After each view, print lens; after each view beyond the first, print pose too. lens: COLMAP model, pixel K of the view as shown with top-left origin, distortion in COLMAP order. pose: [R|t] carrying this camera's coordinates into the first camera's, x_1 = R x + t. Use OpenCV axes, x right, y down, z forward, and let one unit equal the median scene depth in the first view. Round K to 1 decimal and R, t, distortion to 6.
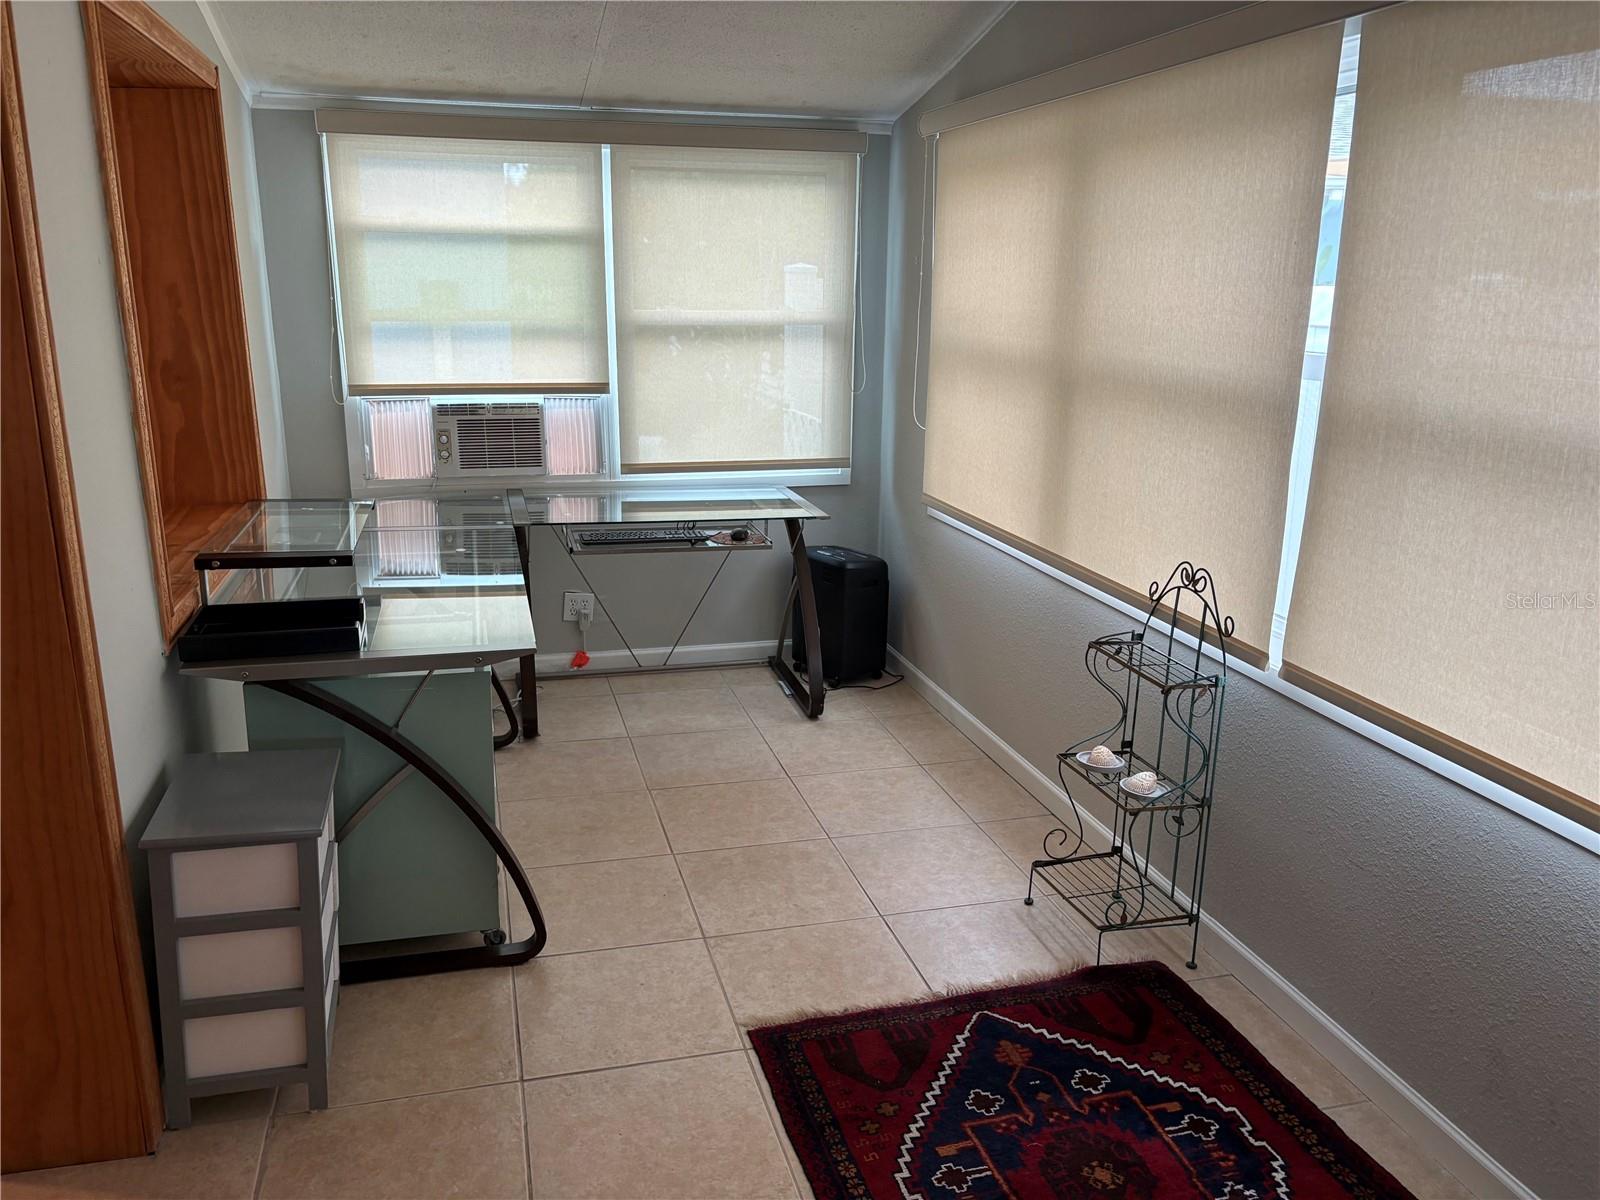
lens RADIAL K [[1205.1, 0, 802.9], [0, 1205.1, 598.5], [0, 0, 1]] dist [0.040433, -0.038325]
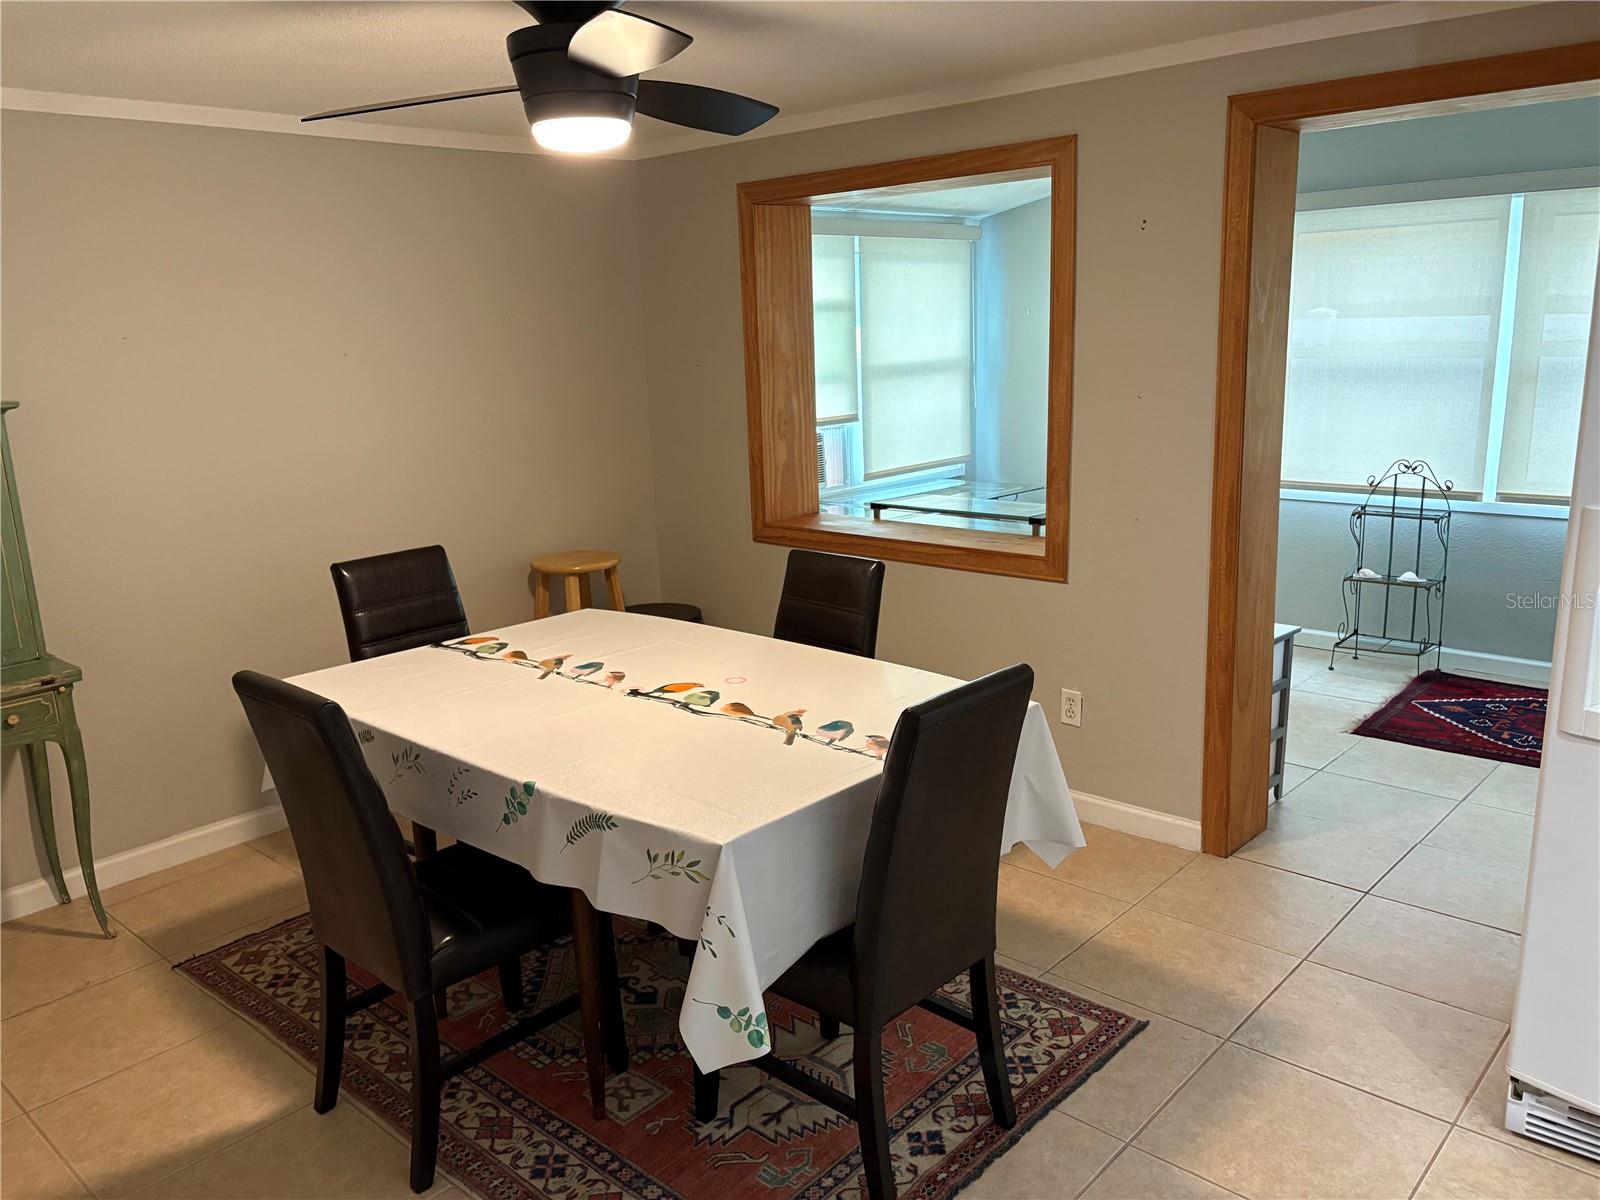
lens RADIAL K [[1205.1, 0, 803.5], [0, 1205.1, 593.5], [0, 0, 1]] dist [0.040433, -0.038325]
pose [[0.841719, -0.152830, 0.517835, -1.533691], [0.179387, 0.983778, -0.001240, 0.009810], [-0.509245, 0.093937, 0.855480, -0.132955]]
